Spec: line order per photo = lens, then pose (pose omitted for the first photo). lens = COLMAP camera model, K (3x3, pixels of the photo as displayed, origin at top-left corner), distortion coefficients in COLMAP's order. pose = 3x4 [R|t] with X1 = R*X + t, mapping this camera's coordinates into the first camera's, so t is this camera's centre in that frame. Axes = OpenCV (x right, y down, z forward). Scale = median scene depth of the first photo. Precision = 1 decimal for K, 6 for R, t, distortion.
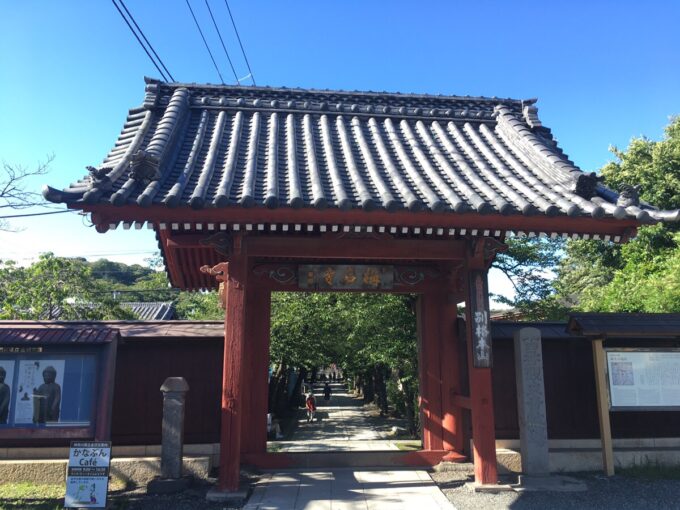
lens RADIAL K [[515.7, 0, 344.3], [0, 515.7, 263.9], [0, 0, 1]] dist [0.008274, 0.007889]
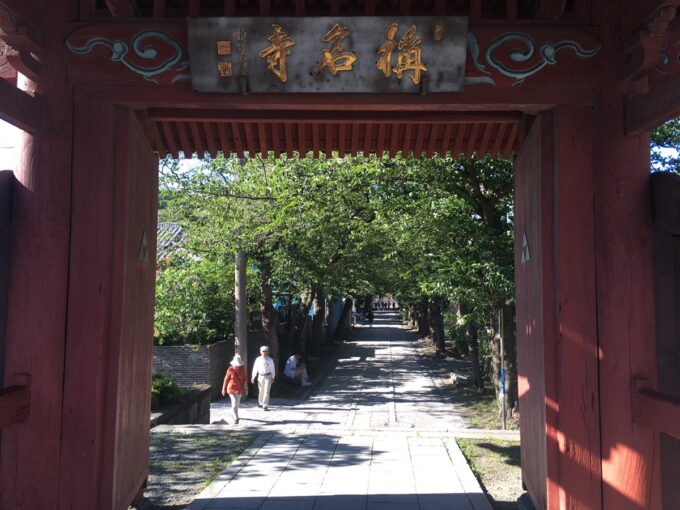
lens RADIAL K [[515.7, 0, 344.3], [0, 515.7, 263.9], [0, 0, 1]] dist [0.008274, 0.007889]
pose [[0.993747, 0.000017, -0.111654, 0.018402], [0.015024, 0.990884, 0.133875, 0.040380], [0.110638, -0.134716, 0.984688, 0.218623]]
